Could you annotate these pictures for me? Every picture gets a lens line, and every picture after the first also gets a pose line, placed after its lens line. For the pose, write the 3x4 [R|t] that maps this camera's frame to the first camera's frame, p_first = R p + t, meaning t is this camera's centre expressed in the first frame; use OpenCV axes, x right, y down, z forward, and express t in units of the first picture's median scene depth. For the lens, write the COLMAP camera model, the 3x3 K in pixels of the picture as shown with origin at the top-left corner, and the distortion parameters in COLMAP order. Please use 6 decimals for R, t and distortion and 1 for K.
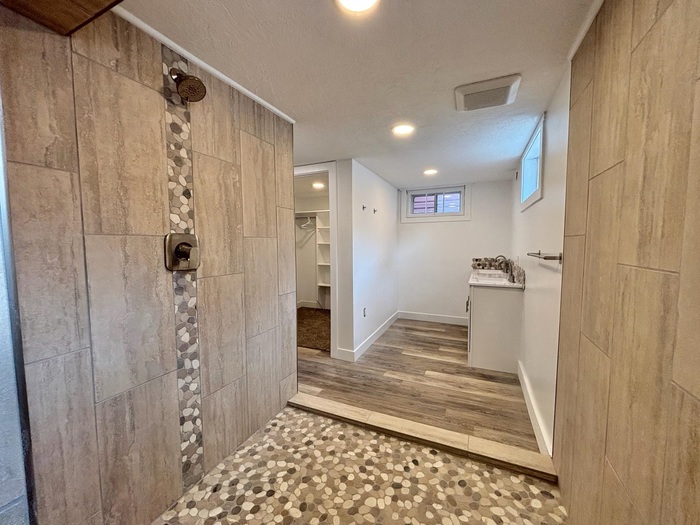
lens RADIAL K [[281.8, 0, 349.7], [0, 281.8, 262.7], [0, 0, 1]] dist [-0.001221, -0.000065]
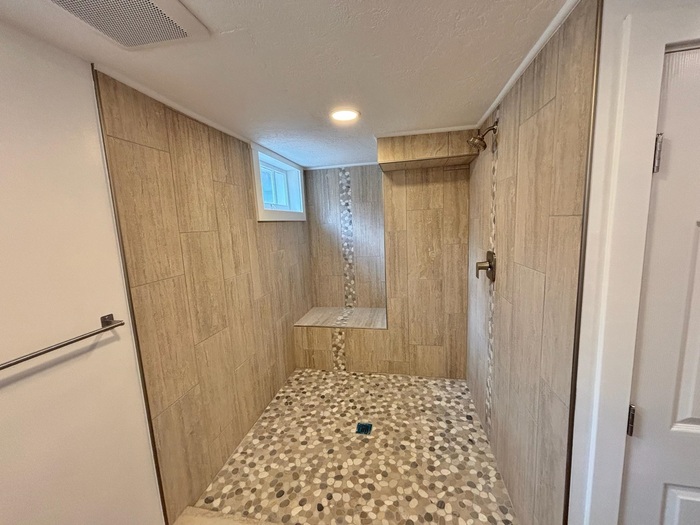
lens RADIAL K [[281.8, 0, 349.6], [0, 281.8, 262.4], [0, 0, 1]] dist [-0.001221, -0.000065]
pose [[-0.972531, 0.080295, -0.218484, 0.297162], [0.033900, 0.977470, 0.208334, -0.312346], [0.230290, 0.195205, -0.953342, 1.884868]]
